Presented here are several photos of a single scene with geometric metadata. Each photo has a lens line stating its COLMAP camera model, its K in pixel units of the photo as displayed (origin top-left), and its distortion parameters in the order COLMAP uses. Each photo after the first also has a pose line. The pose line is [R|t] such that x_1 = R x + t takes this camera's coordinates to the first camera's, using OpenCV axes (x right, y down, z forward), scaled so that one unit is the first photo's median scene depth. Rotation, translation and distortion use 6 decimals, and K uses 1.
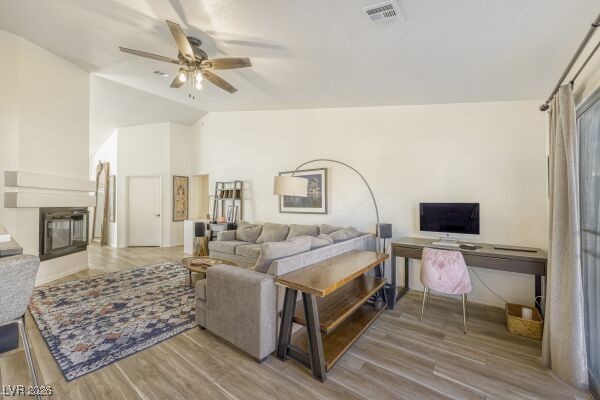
lens RADIAL K [[238.1, 0, 300.7], [0, 238.1, 200.8], [0, 0, 1]] dist [0.001290, 0.001555]
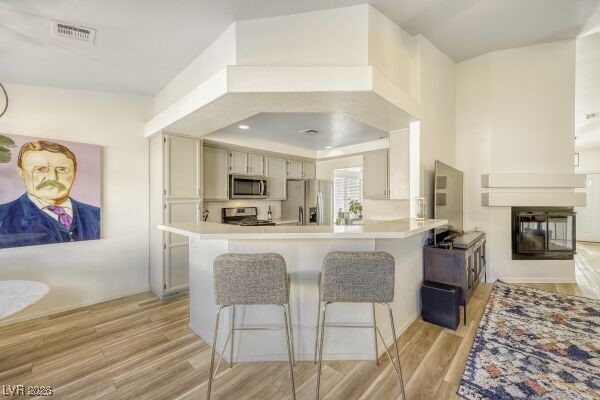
lens RADIAL K [[238.1, 0, 299.2], [0, 238.1, 197.9], [0, 0, 1]] dist [0.001290, 0.001555]
pose [[-0.114305, -0.002814, -0.993442, 0.025541], [0.010881, 0.999932, -0.004084, -0.016237], [0.993386, -0.011276, -0.114267, 0.246486]]
